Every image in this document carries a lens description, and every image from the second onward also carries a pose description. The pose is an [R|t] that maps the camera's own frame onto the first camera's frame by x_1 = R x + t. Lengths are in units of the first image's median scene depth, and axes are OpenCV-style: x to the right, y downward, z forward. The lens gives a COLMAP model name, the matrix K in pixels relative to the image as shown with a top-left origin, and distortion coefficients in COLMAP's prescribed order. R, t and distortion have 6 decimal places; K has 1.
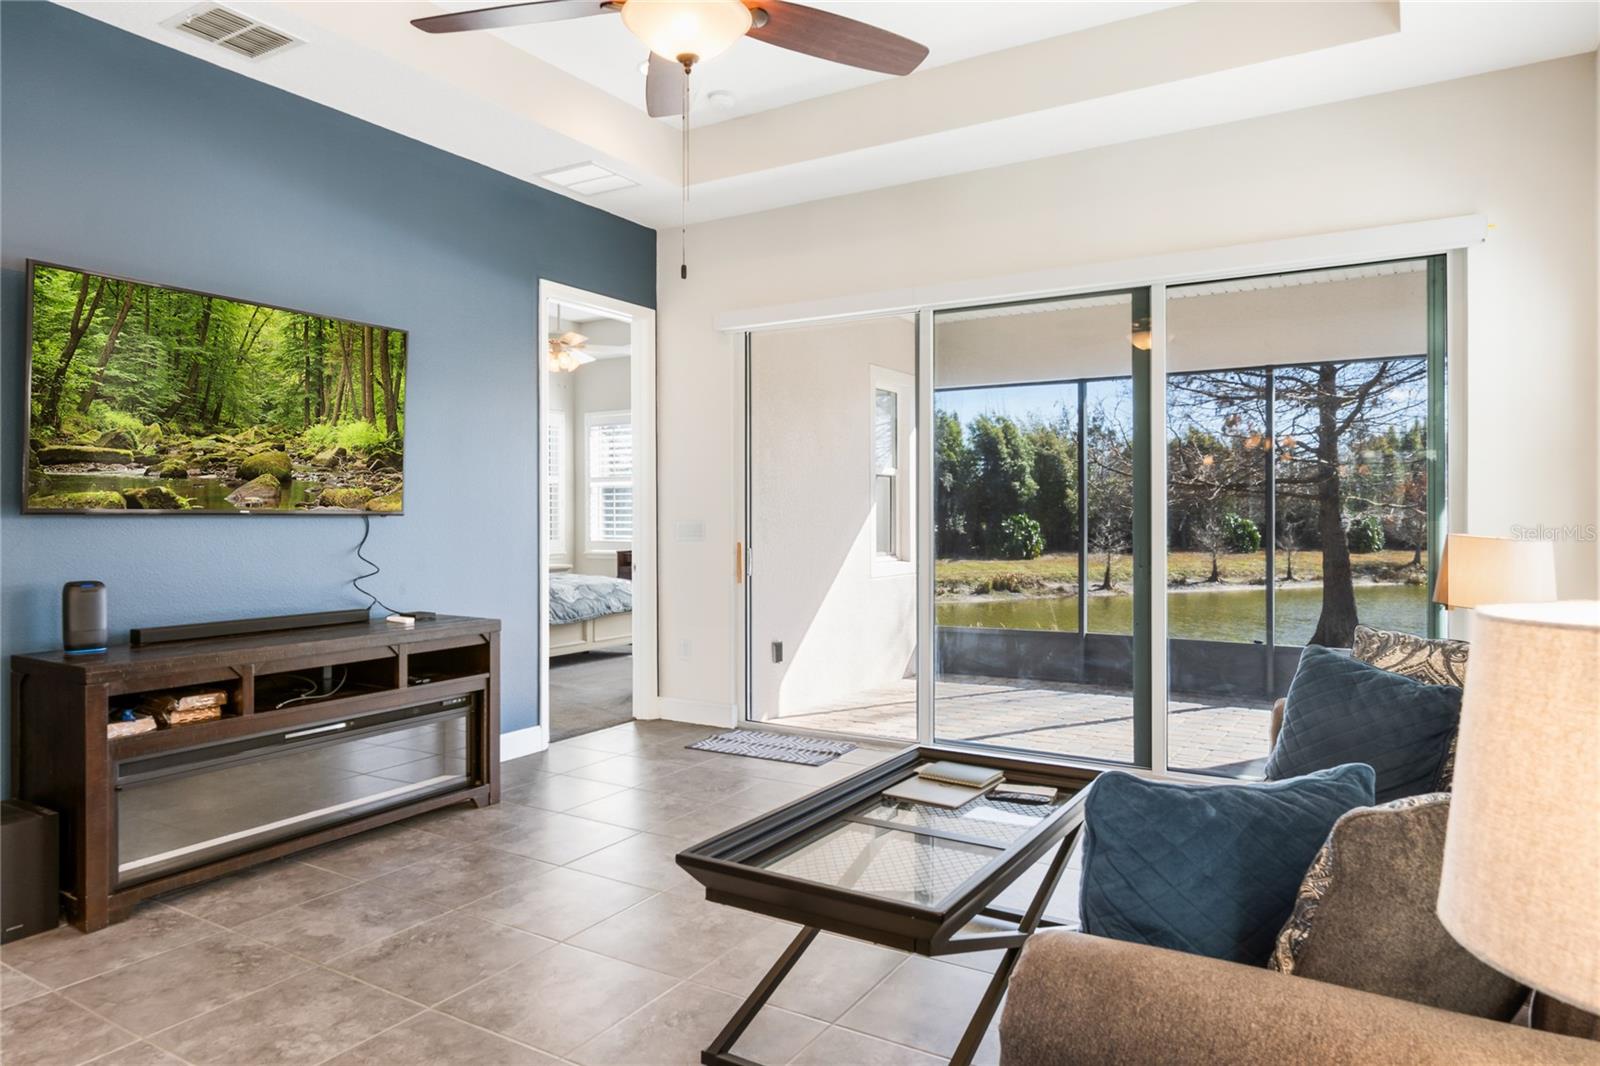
lens RADIAL K [[1001.4, 0, 806.4], [0, 1001.4, 539.7], [0, 0, 1]] dist [0.007453, 0.001535]
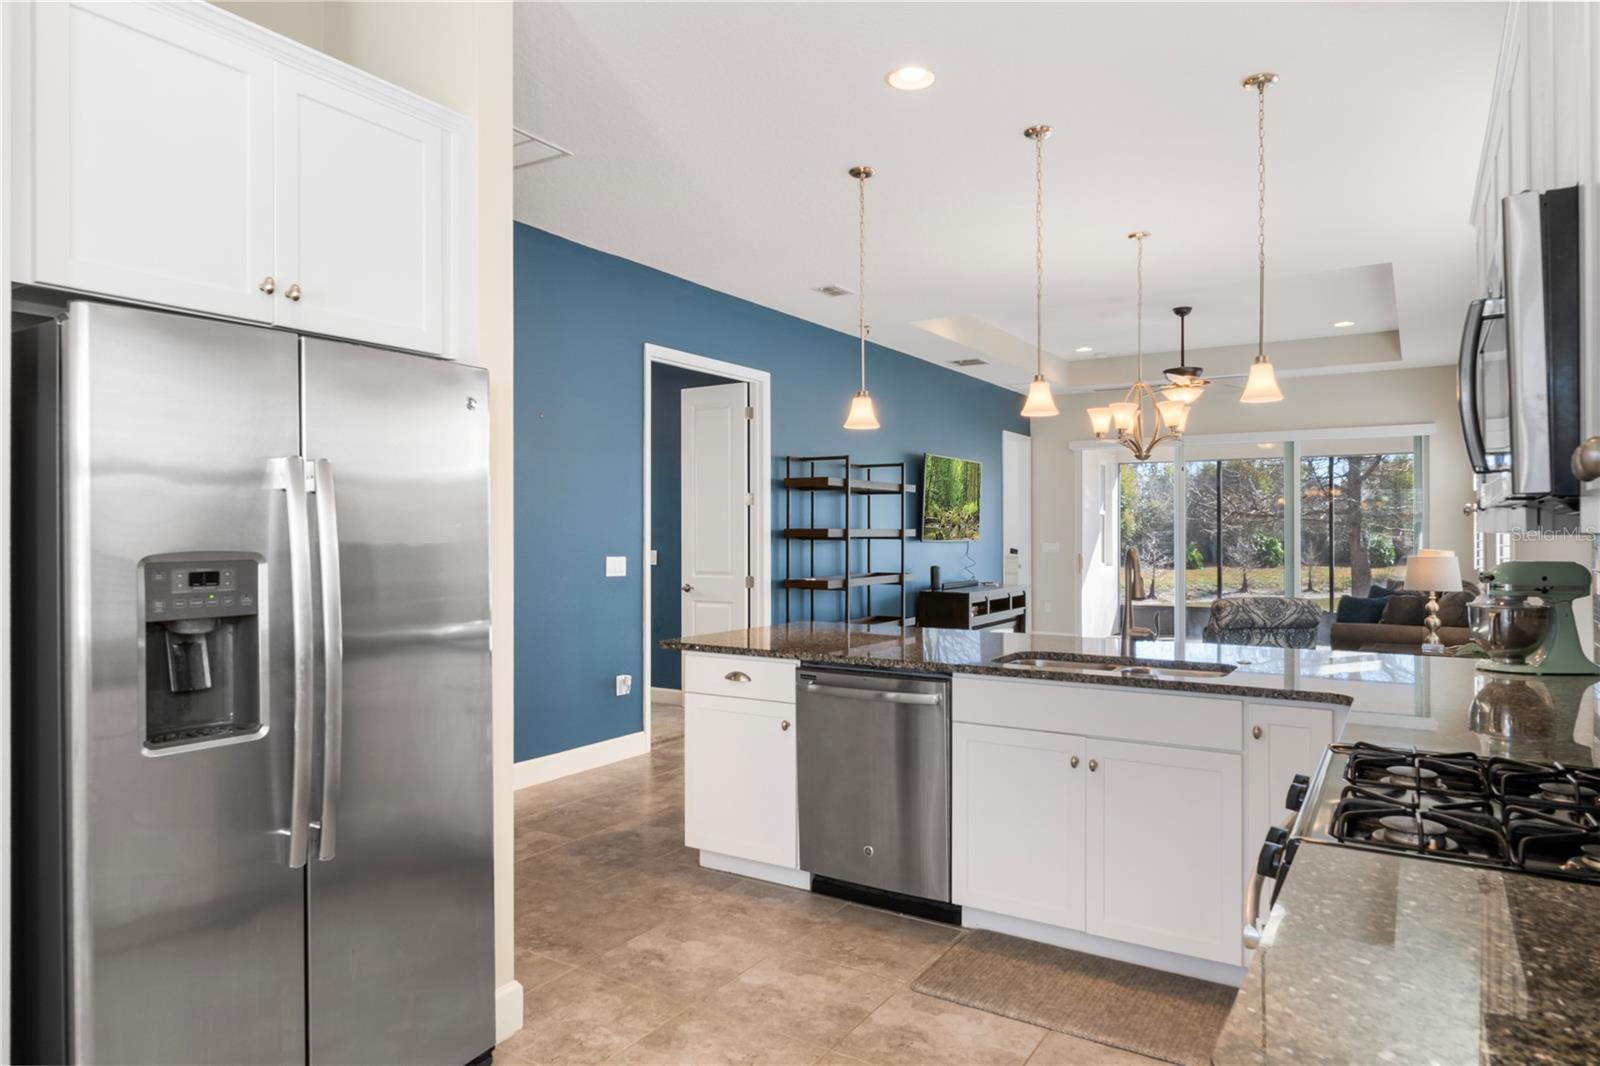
lens RADIAL K [[1001.4, 0, 802.8], [0, 1001.4, 531.8], [0, 0, 1]] dist [0.007453, 0.001535]
pose [[0.999972, -0.002349, -0.007124, -0.092854], [0.002164, 0.999661, -0.025951, 0.001606], [0.007182, 0.025935, 0.999638, -0.157451]]
